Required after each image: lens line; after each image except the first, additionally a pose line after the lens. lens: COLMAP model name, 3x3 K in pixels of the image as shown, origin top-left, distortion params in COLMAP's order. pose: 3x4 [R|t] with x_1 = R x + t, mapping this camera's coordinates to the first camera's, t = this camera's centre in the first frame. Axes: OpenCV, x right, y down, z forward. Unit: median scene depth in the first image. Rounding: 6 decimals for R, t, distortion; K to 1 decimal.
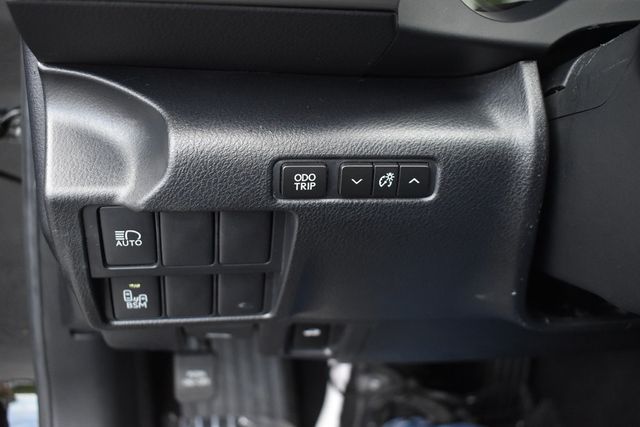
lens RADIAL K [[697.0, 0, 320.0], [0, 697.0, 213.5], [0, 0, 1]] dist [-0.118467, 0.152880]
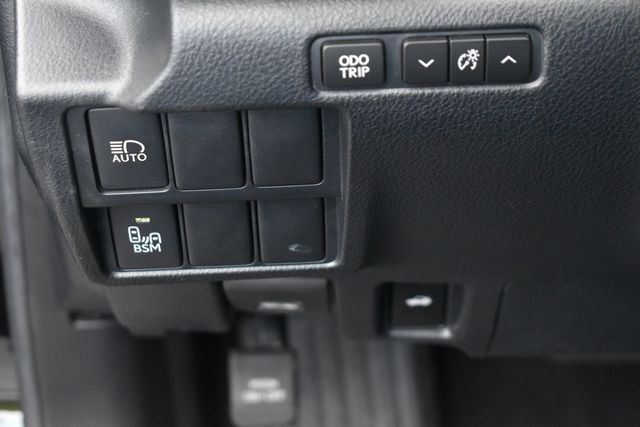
lens RADIAL K [[1395.6, 0, 320.0], [0, 1395.6, 213.5], [0, 0, 1]] dist [0.050655, -0.131520]
pose [[0.982681, -0.015393, -0.184664, 0.205568], [0.023513, 0.998847, 0.041863, 0.045696], [0.183806, -0.045480, 0.981910, -0.447755]]
